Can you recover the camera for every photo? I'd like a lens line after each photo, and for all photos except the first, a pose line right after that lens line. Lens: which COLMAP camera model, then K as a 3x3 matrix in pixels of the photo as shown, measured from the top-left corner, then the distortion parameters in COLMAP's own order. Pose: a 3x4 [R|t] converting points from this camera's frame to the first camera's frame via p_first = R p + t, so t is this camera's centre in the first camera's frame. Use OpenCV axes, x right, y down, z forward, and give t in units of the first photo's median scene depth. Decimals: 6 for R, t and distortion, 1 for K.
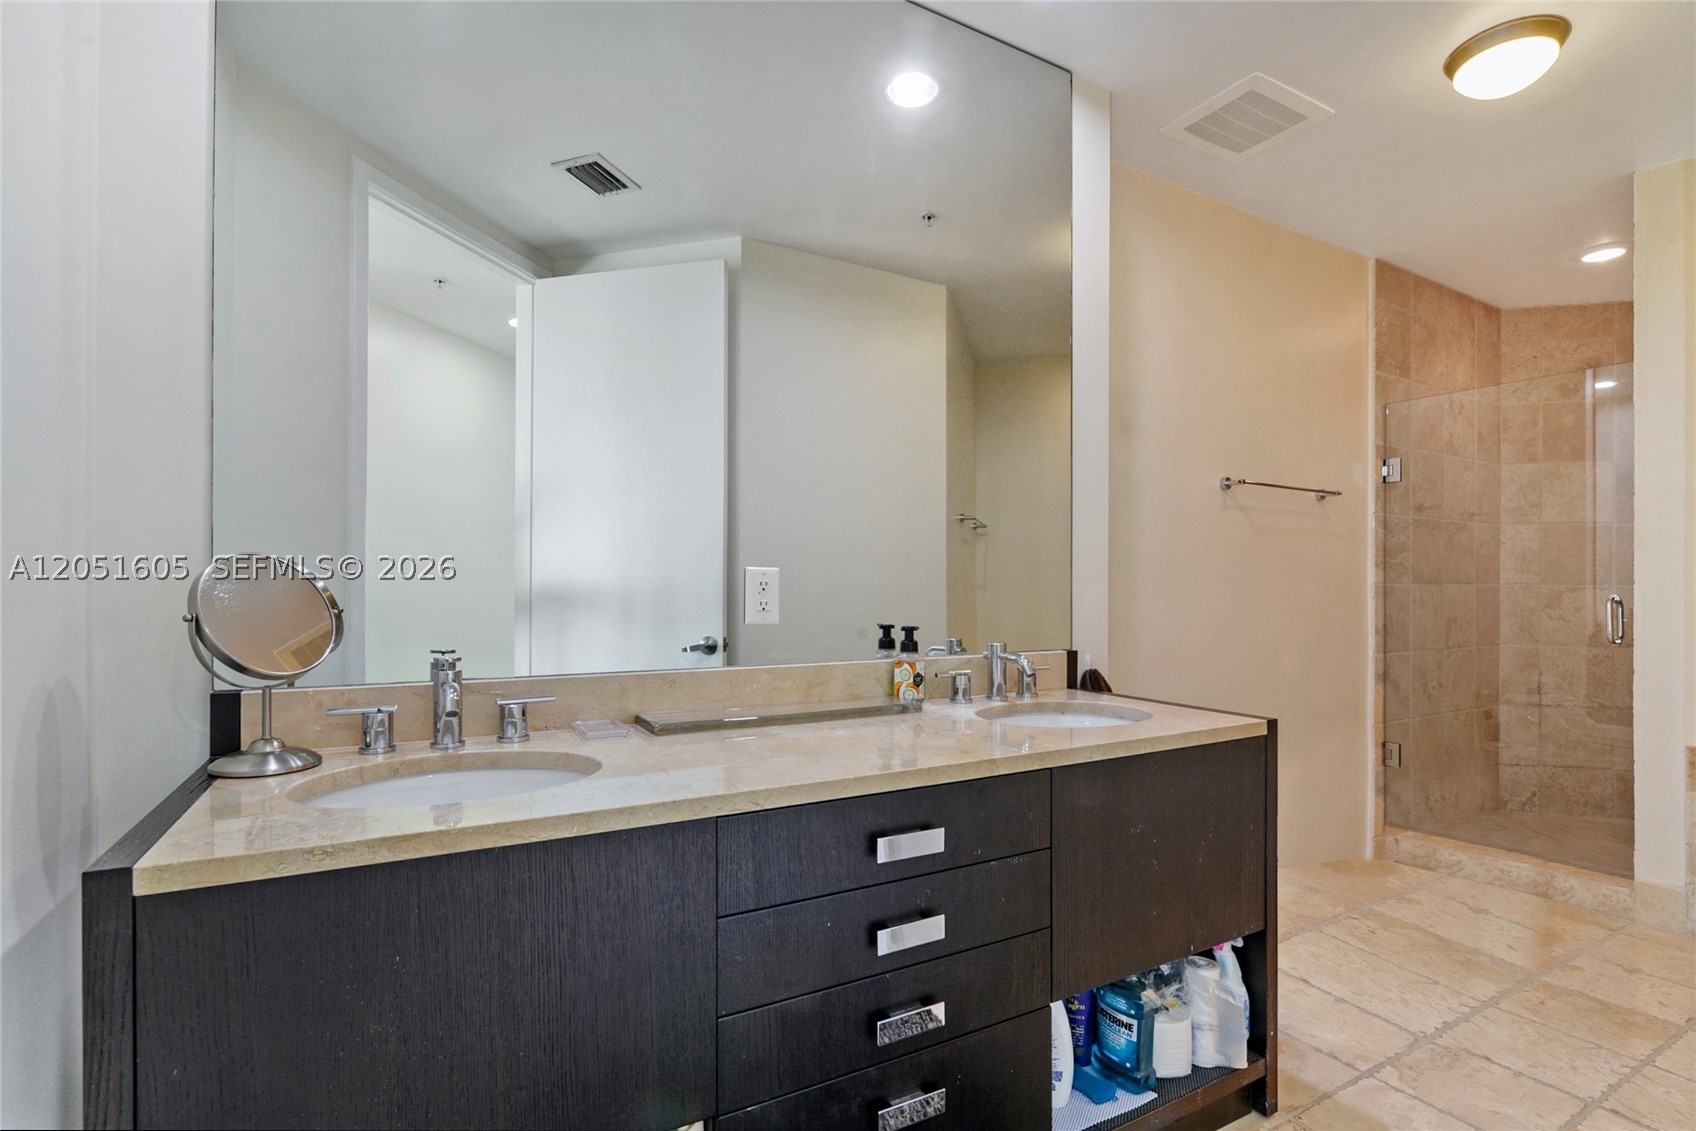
lens RADIAL K [[776.5, 0, 846.0], [0, 776.5, 574.3], [0, 0, 1]] dist [-0.001978, 0.000469]
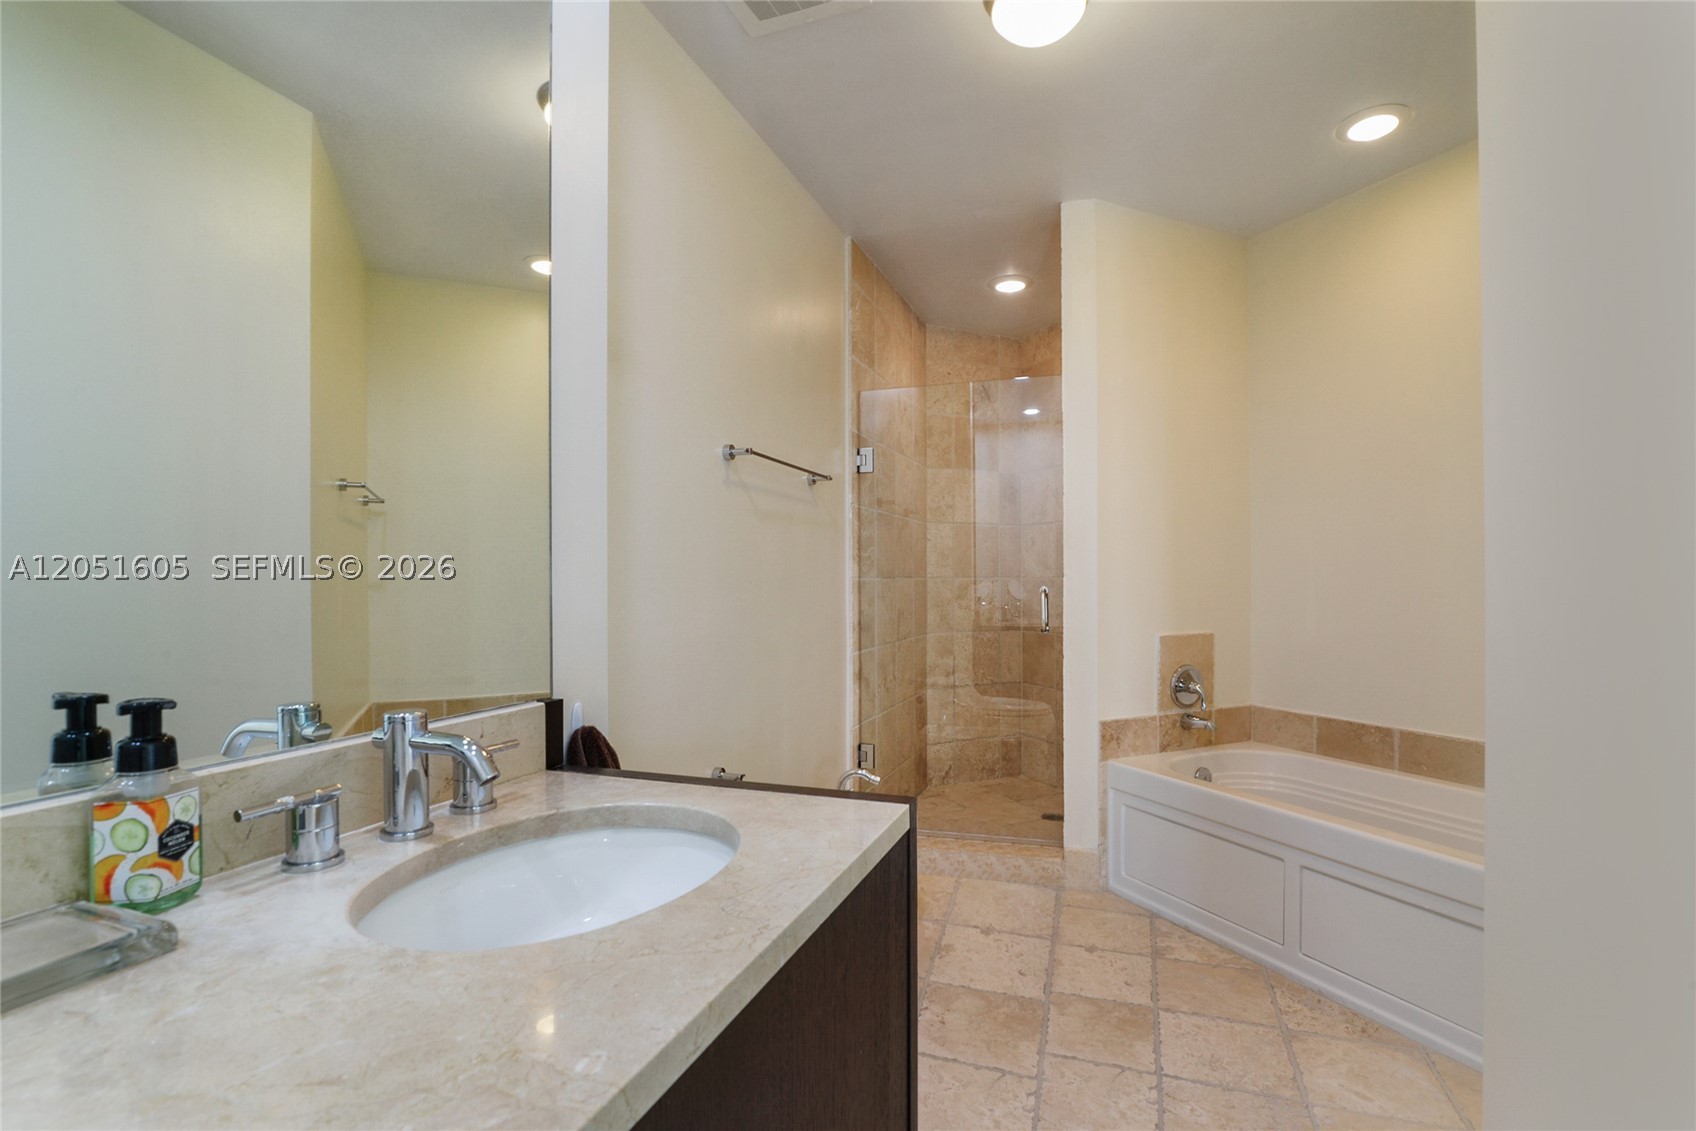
lens RADIAL K [[785.7, 0, 851.1], [0, 785.7, 571.8], [0, 0, 1]] dist [0.001802, -0.013924]
pose [[0.754880, -0.000115, 0.655862, 0.056244], [-0.002134, 0.999994, 0.002633, 0.002046], [-0.655859, -0.003387, 0.754876, 0.303947]]
